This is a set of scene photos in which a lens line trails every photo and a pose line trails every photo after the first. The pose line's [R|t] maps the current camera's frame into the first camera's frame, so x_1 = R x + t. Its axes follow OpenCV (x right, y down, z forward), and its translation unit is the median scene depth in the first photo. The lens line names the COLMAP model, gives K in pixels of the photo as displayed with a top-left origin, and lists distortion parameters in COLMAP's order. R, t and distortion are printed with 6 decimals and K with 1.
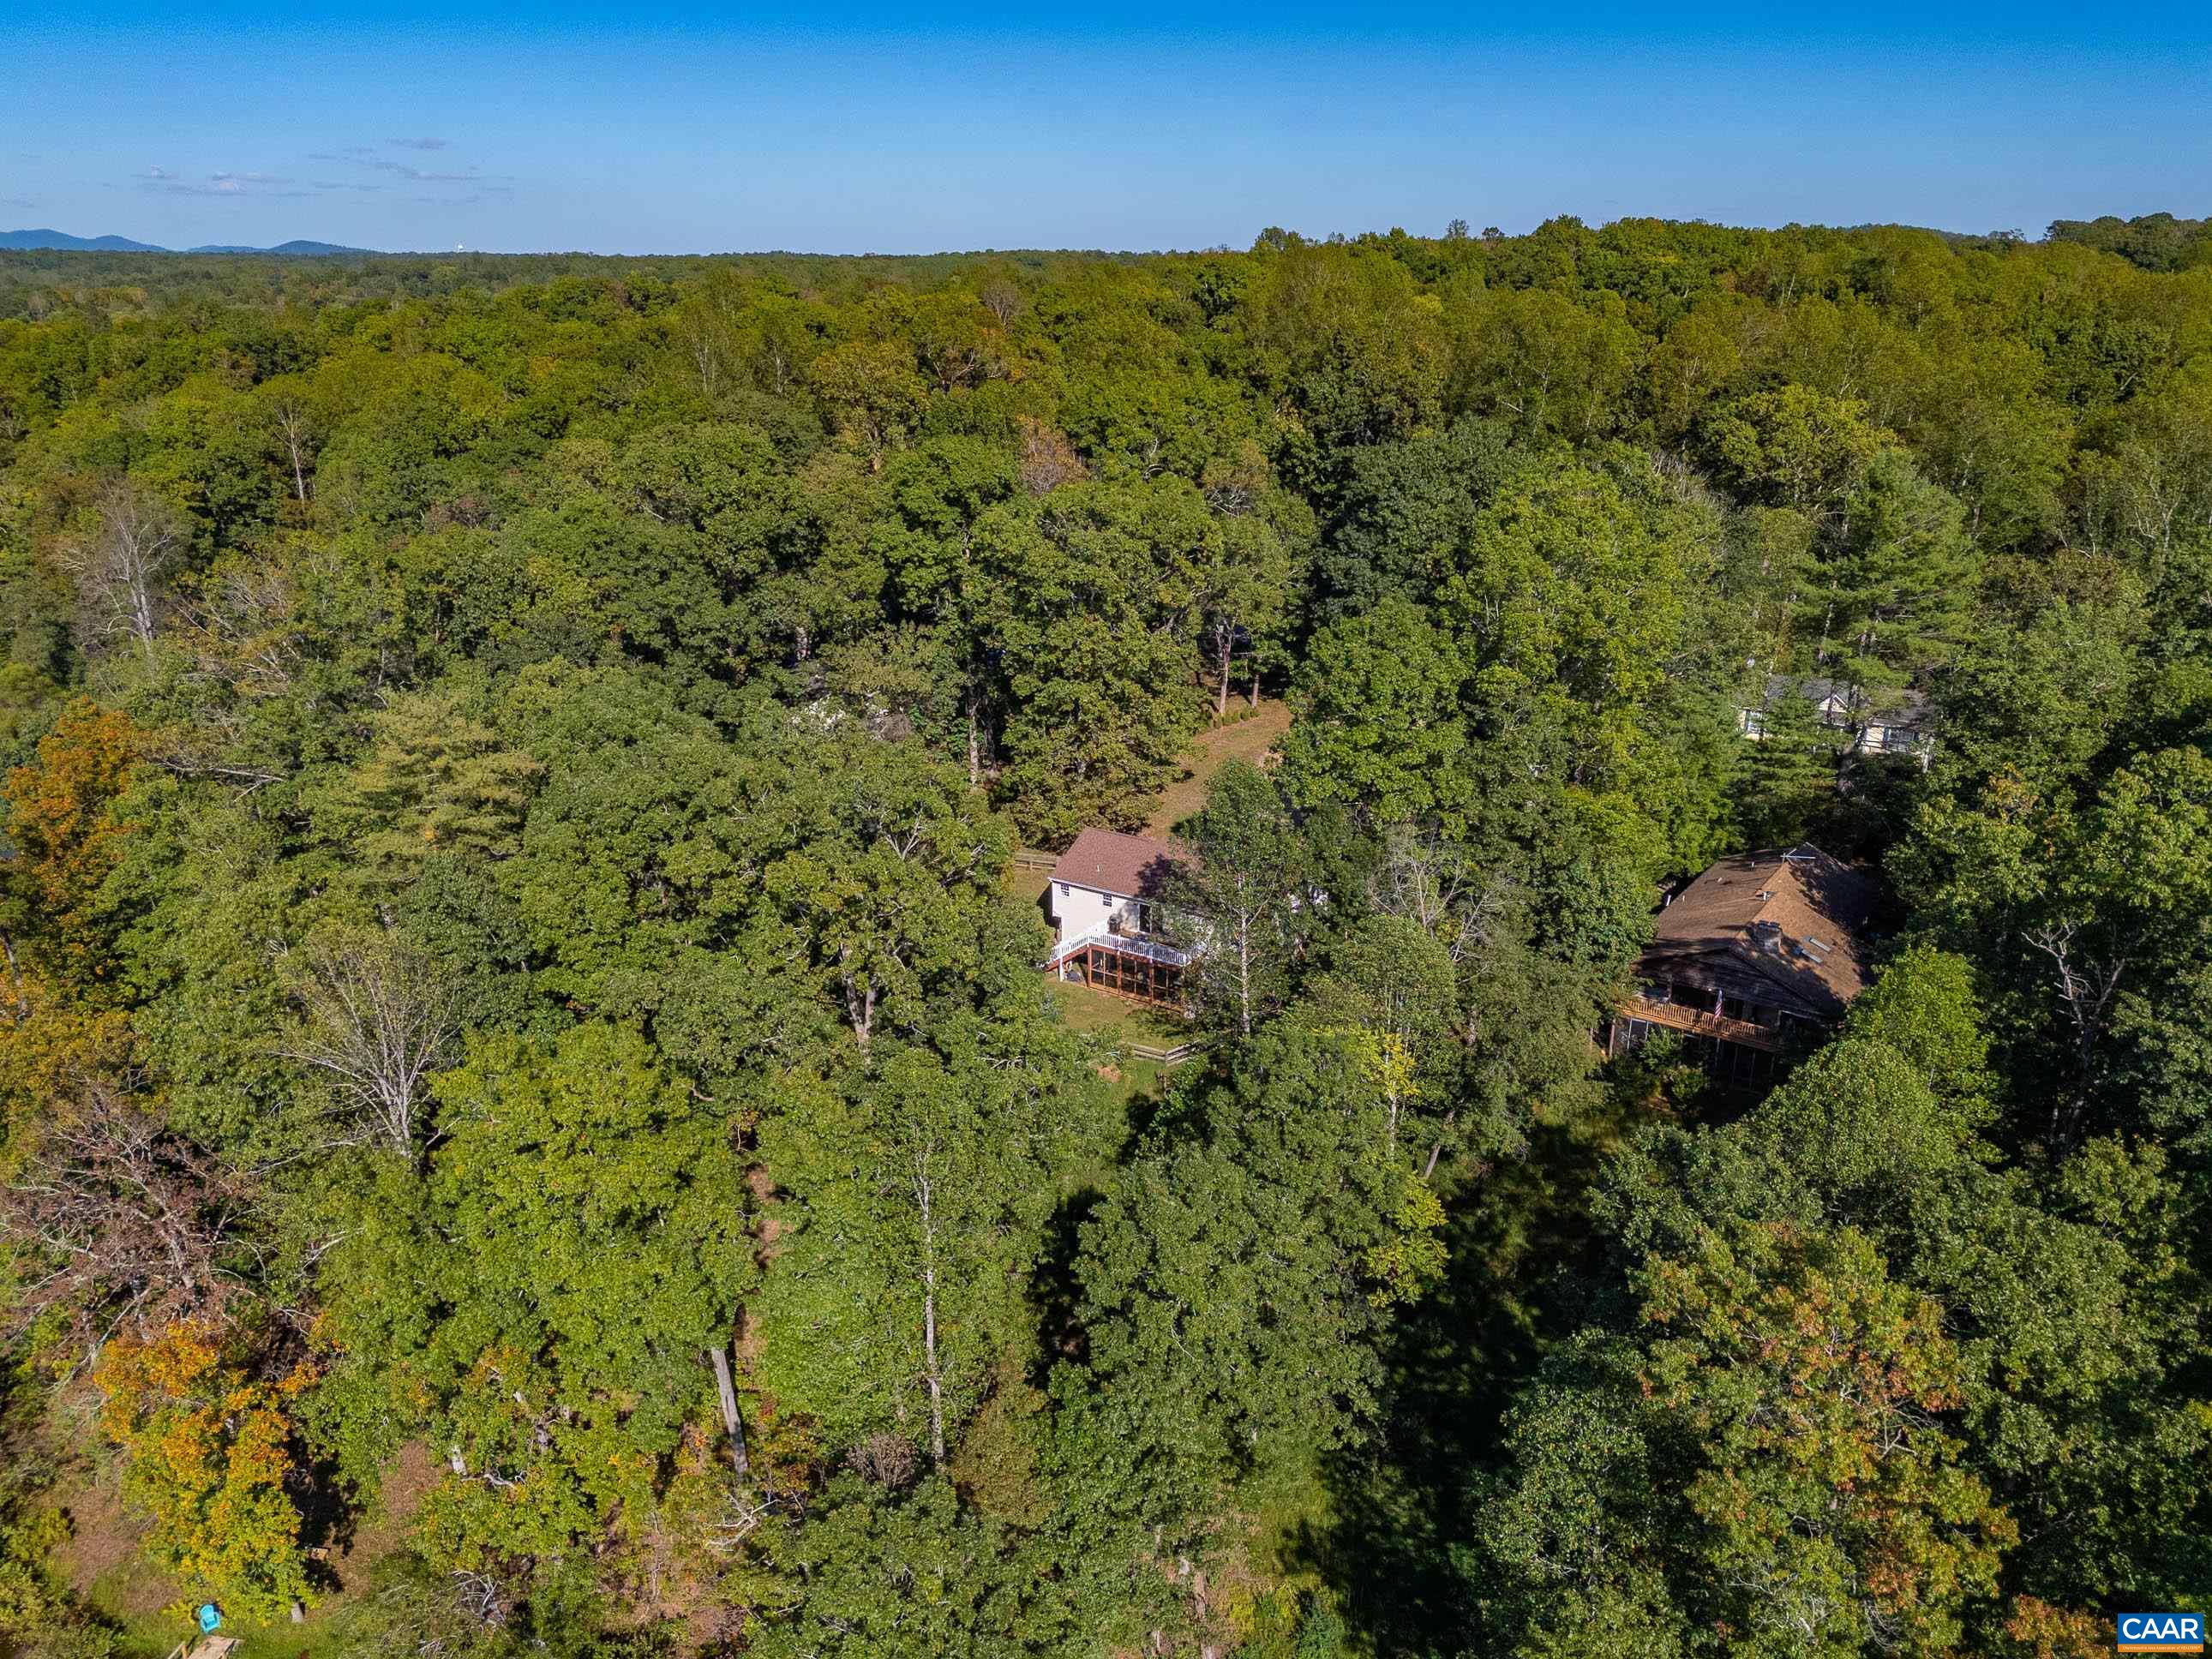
lens RADIAL K [[1567.3, 0, 1111.9], [0, 1567.3, 845.7], [0, 0, 1]] dist [0.047200, -0.021791]
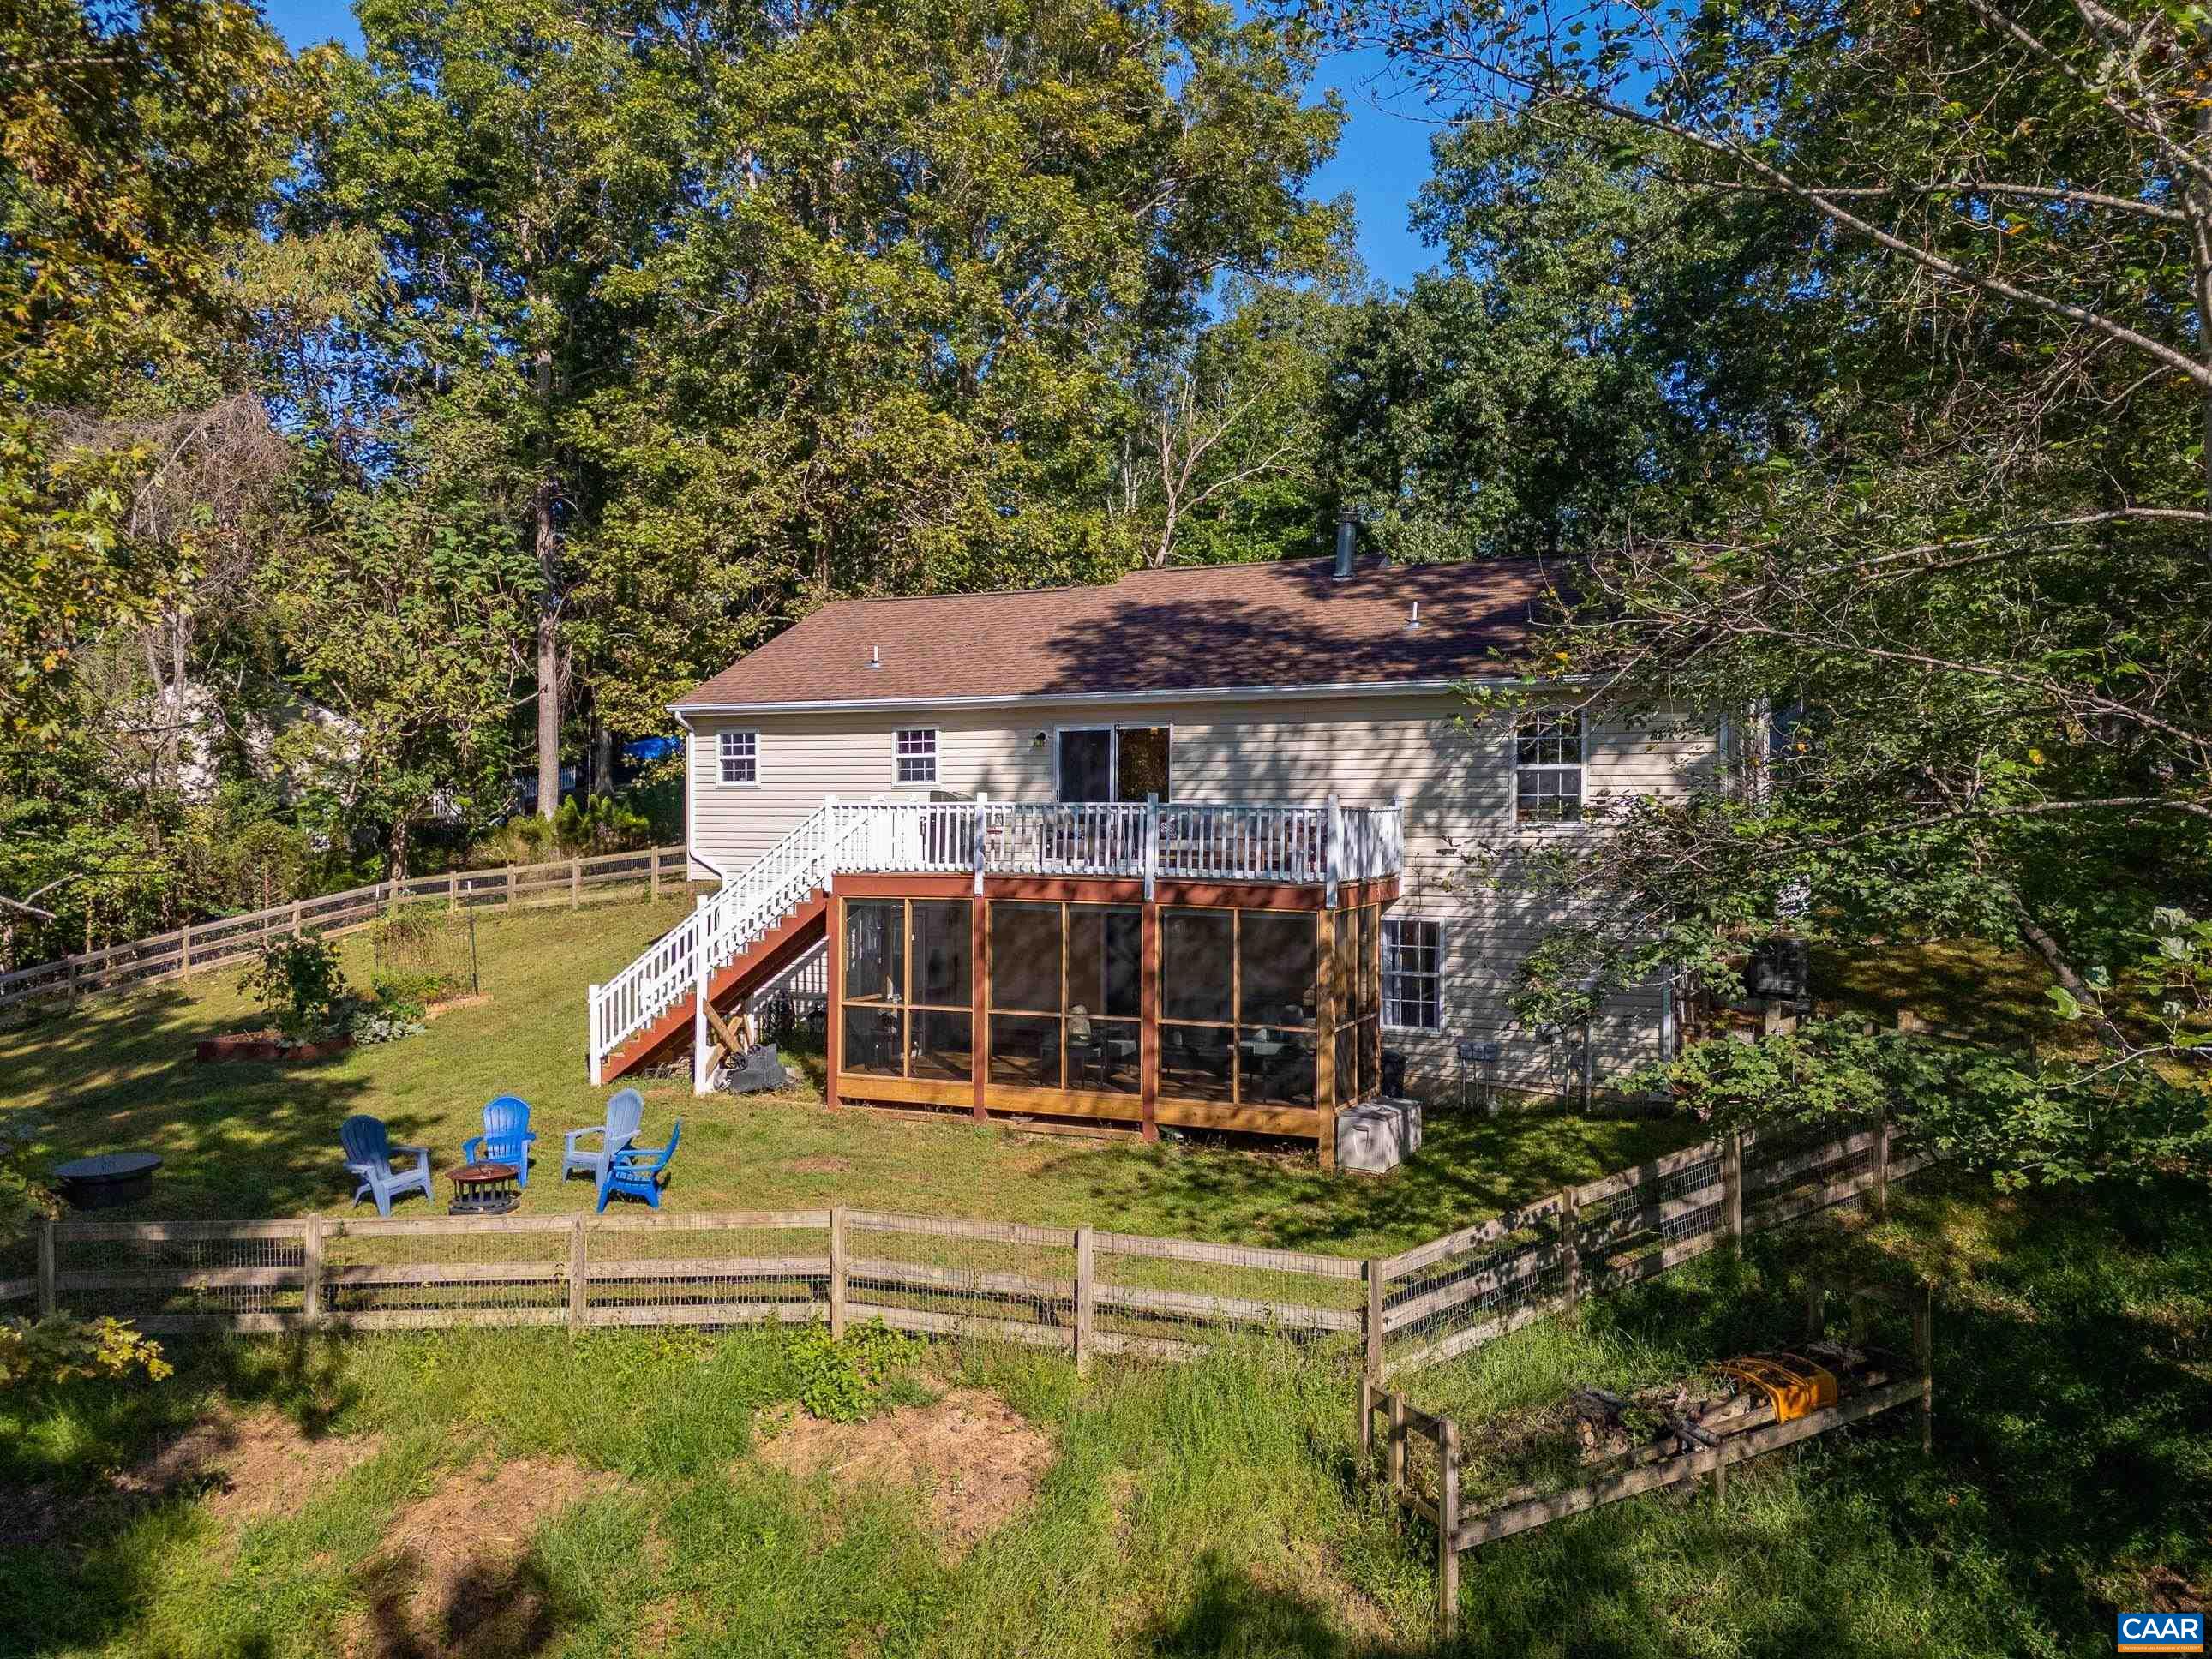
lens RADIAL K [[1646.1, 0, 1121.6], [0, 1646.1, 828.0], [0, 0, 1]] dist [0.056765, -0.048423]
pose [[0.988661, -0.000856, 0.150165, -0.009716], [0.051086, 0.942257, -0.330972, 0.132958], [-0.141211, 0.334890, 0.931616, 0.789865]]
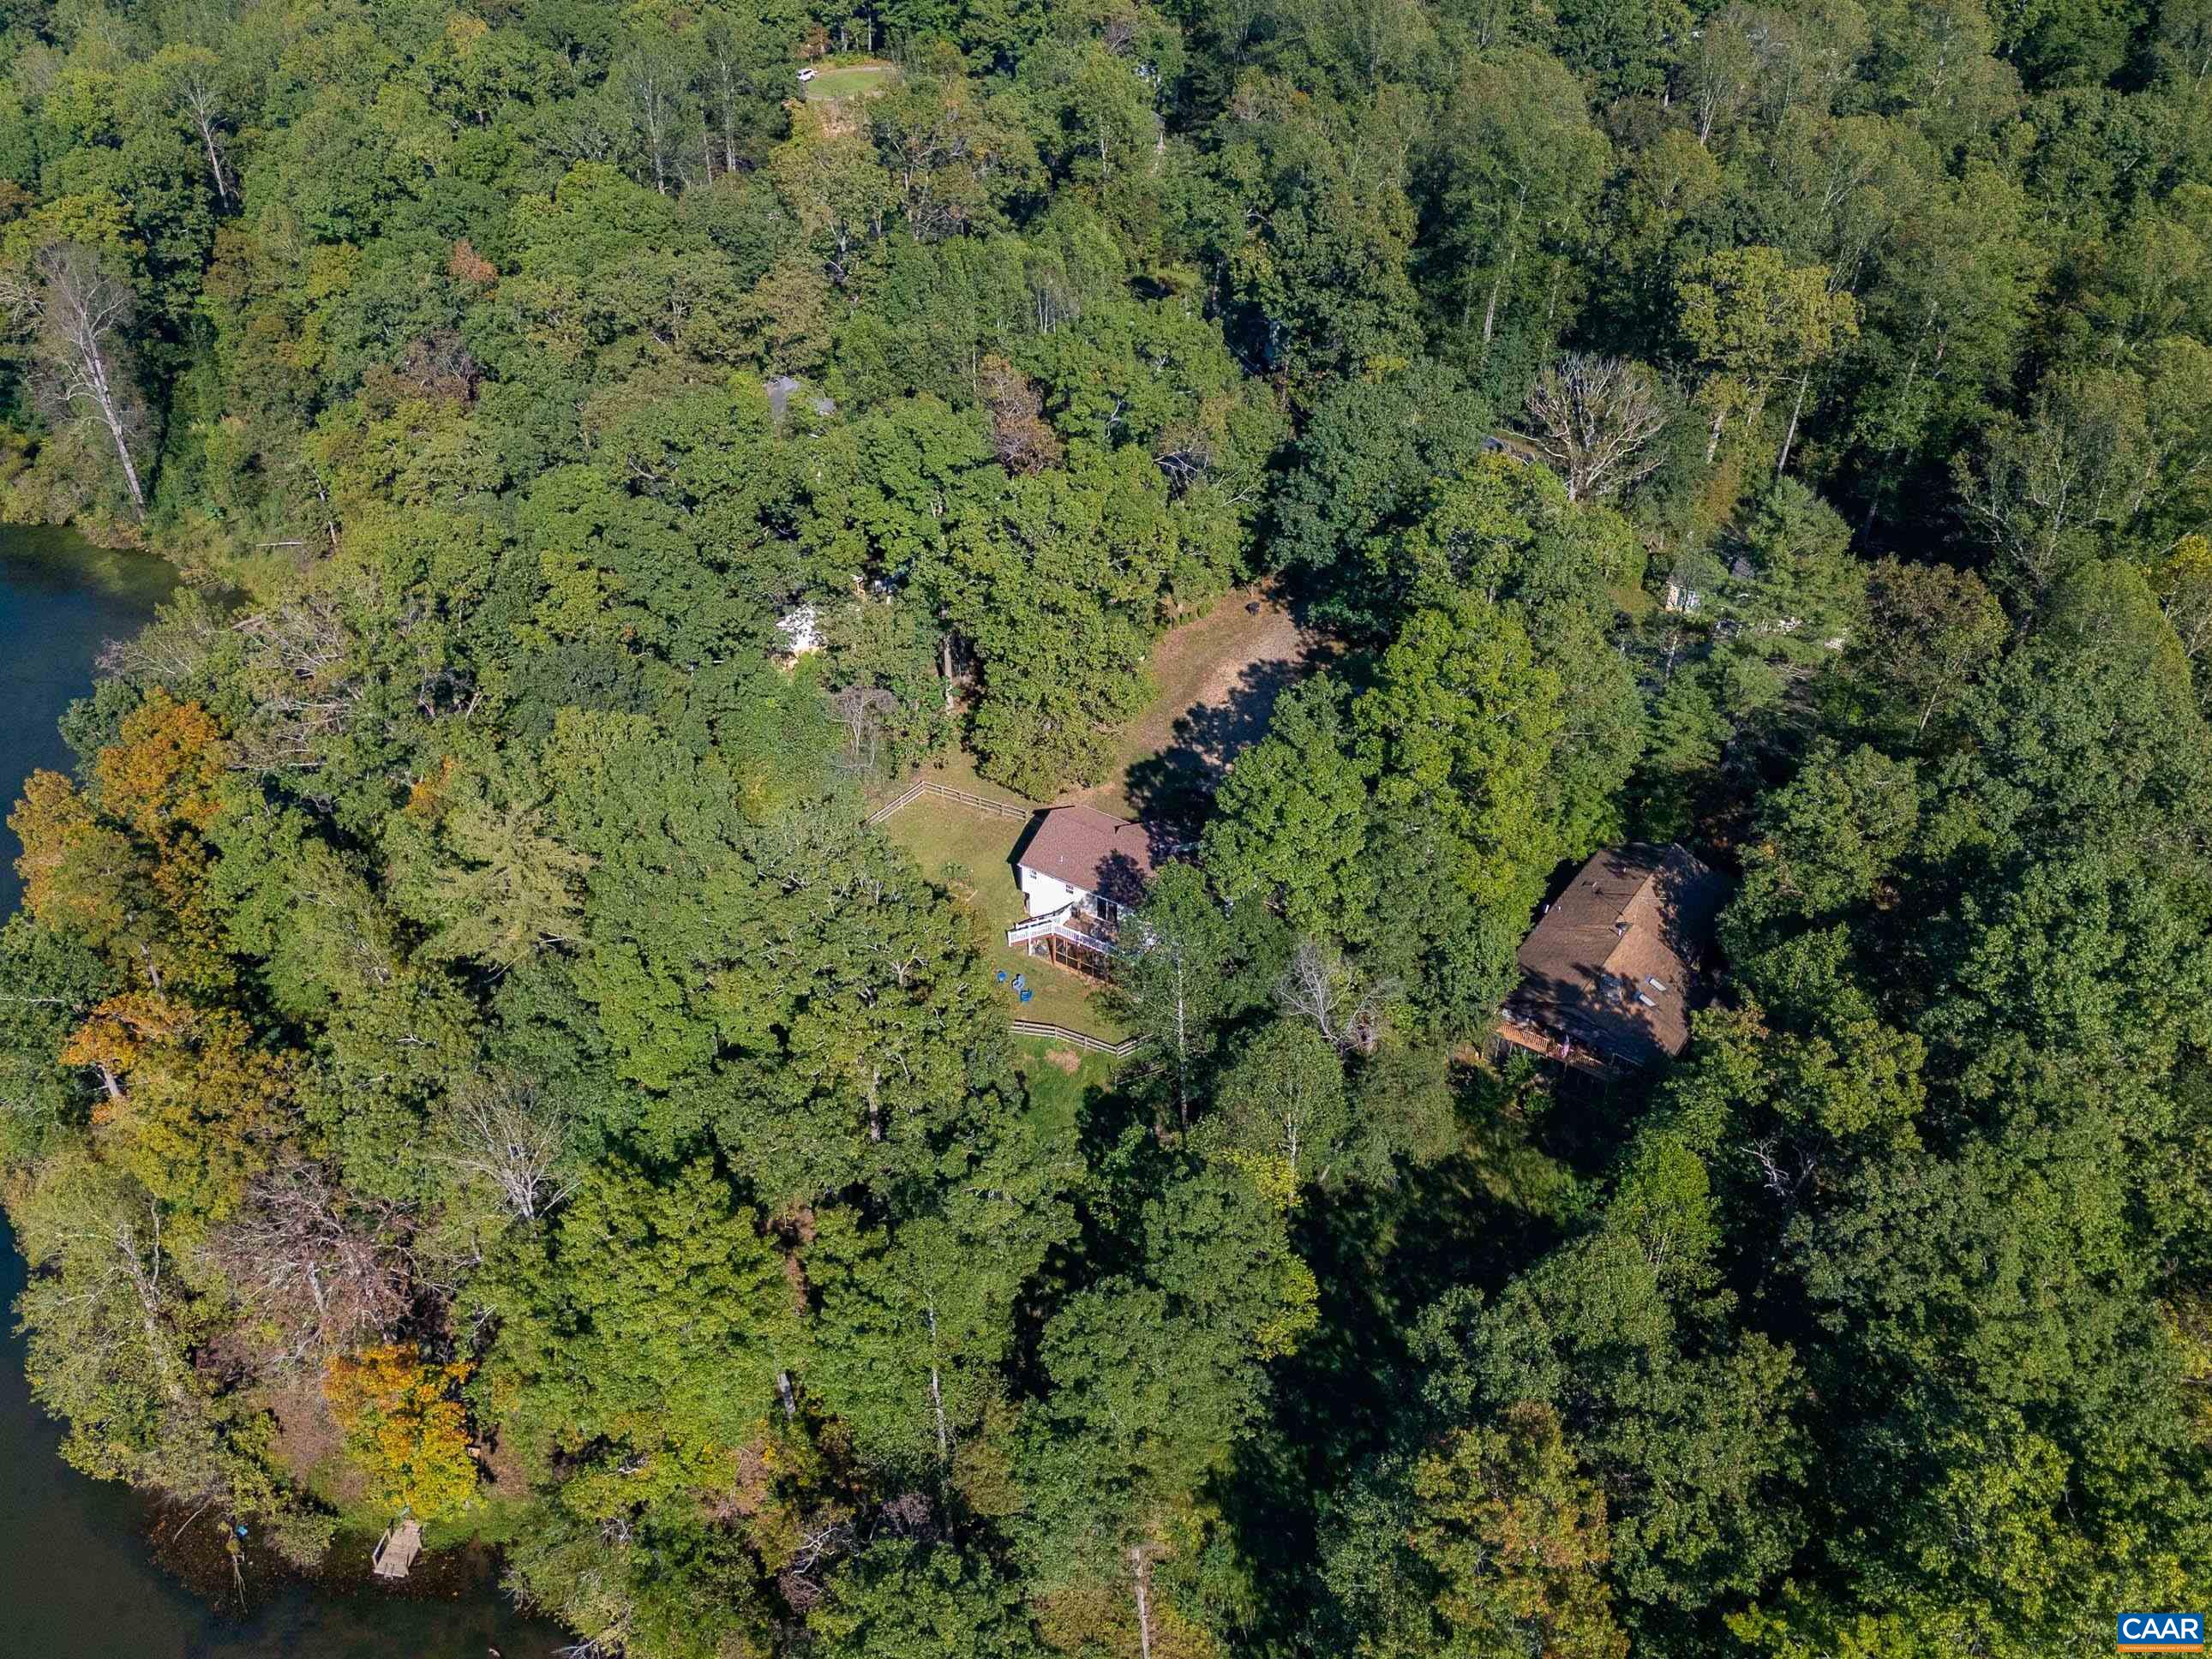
lens RADIAL K [[1646.1, 0, 1087.8], [0, 1646.1, 811.0], [0, 0, 1]] dist [0.056765, -0.048423]
pose [[0.999991, 0.003004, 0.002936, 0.006967], [-0.003621, 0.970821, 0.239778, -0.323083], [-0.002130, -0.239786, 0.970823, -0.173692]]
